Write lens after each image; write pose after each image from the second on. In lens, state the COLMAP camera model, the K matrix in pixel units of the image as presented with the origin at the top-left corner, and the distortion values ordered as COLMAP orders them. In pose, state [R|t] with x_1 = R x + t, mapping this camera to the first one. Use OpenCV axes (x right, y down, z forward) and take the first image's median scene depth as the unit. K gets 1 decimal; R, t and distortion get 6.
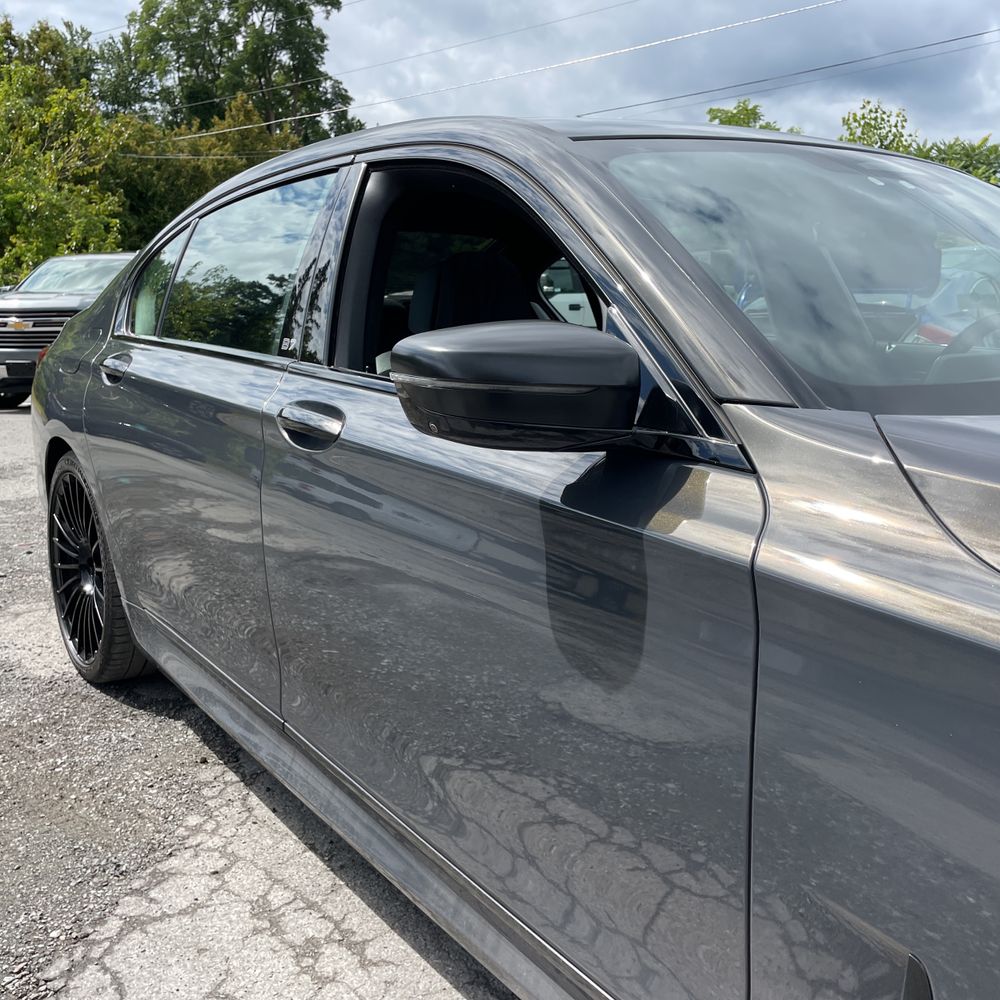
lens RADIAL K [[1012.8, 0, 494.7], [0, 1012.8, 513.8], [0, 0, 1]] dist [0.071569, -0.101237]
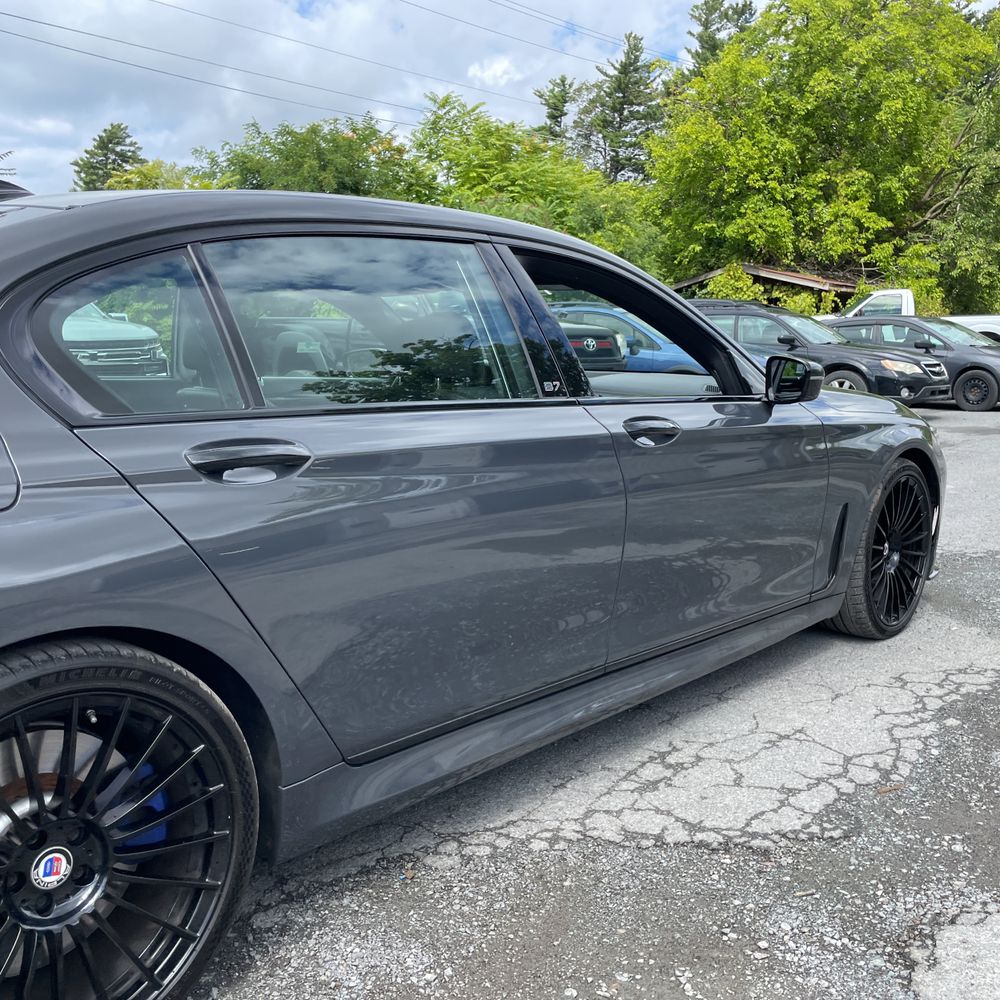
lens RADIAL K [[1012.8, 0, 494.7], [0, 1012.8, 513.8], [0, 0, 1]] dist [0.071569, -0.101237]
pose [[-0.192292, -0.164830, 0.967396, -0.143922], [0.208720, 0.956368, 0.204439, -0.028387], [-0.958885, 0.241227, -0.149499, 0.130434]]
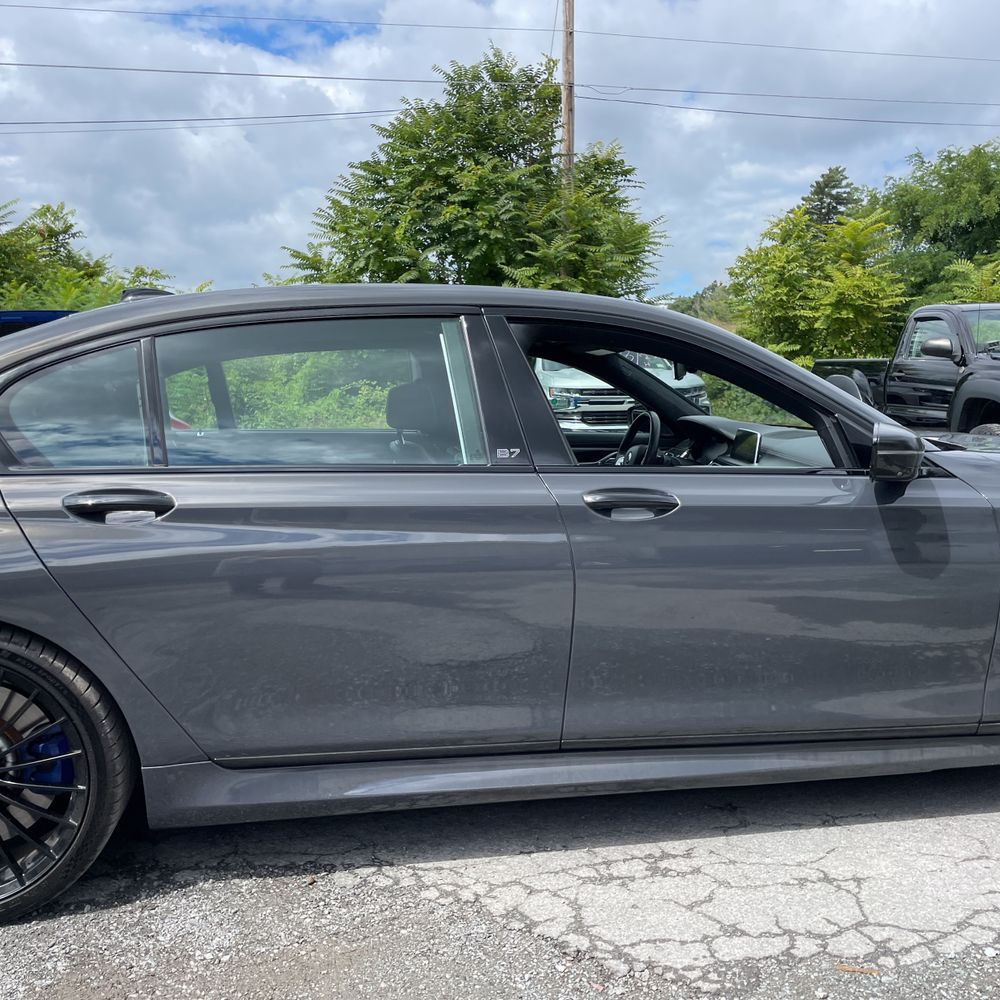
lens RADIAL K [[1012.8, 0, 494.7], [0, 1012.8, 513.8], [0, 0, 1]] dist [0.071569, -0.101237]
pose [[0.447251, -0.119938, 0.886330, -0.137199], [0.196301, 0.979970, 0.033553, -0.013744], [-0.872601, 0.158980, 0.461836, 0.043965]]
